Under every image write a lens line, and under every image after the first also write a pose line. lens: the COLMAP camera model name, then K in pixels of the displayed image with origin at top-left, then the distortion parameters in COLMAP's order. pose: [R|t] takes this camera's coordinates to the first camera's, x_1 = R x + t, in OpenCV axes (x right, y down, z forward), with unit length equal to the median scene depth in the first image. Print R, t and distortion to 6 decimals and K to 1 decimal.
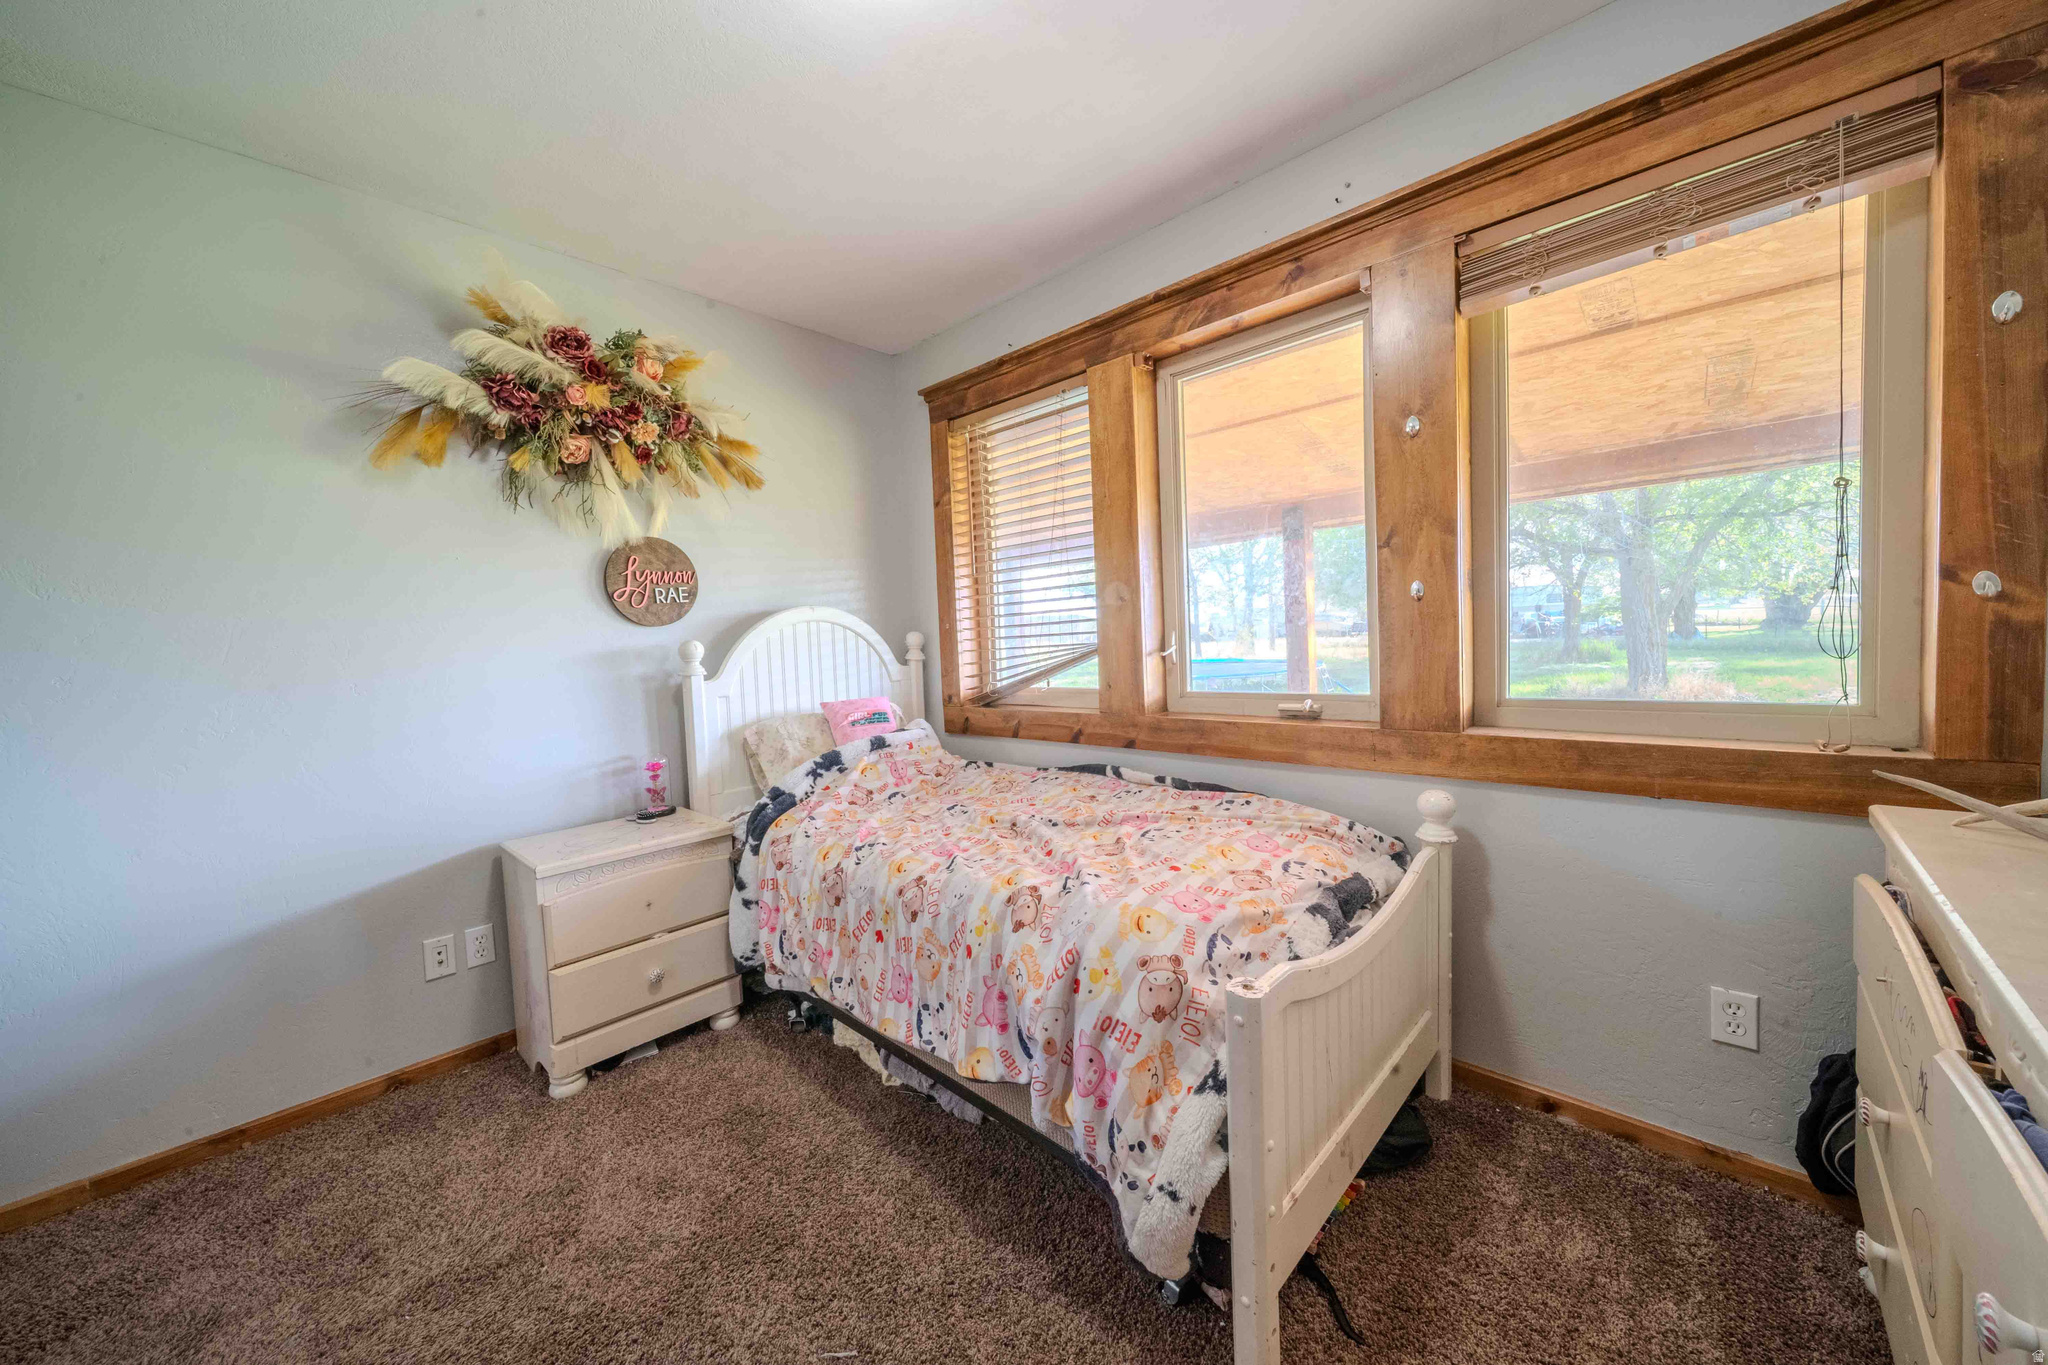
lens RADIAL K [[722.0, 0, 1016.0], [0, 722.0, 678.4], [0, 0, 1]] dist [0.000200, -0.000046]
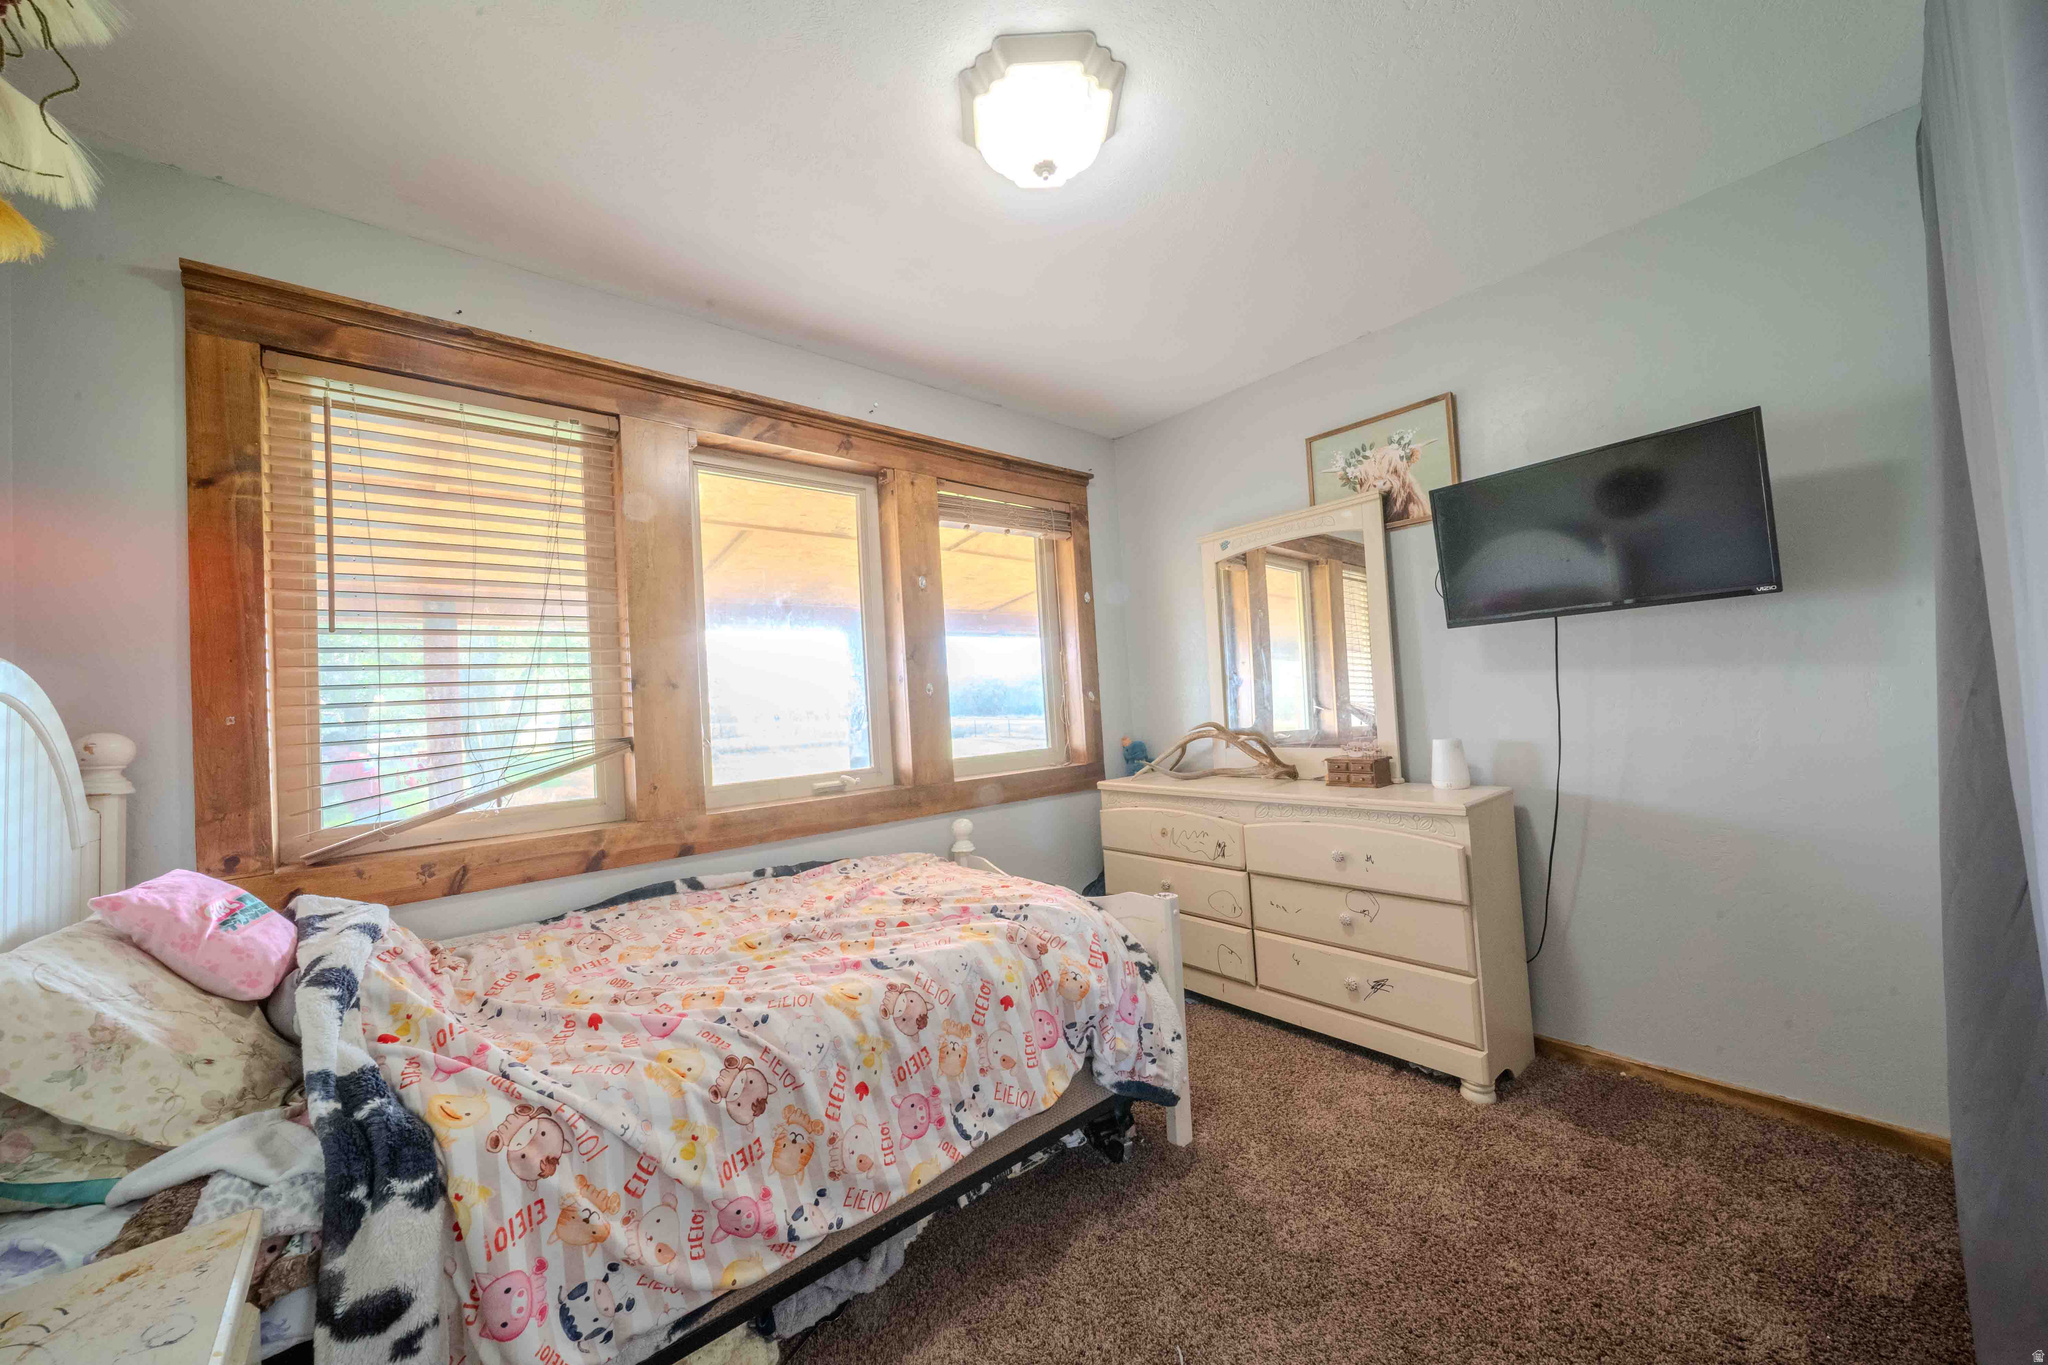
lens RADIAL K [[722.0, 0, 1014.0], [0, 722.0, 679.9], [0, 0, 1]] dist [0.000200, -0.000046]
pose [[0.112131, 0.074294, 0.990912, -0.699782], [0.111083, 0.990014, -0.086796, 0.006189], [-0.987465, 0.119806, 0.102759, 0.512345]]
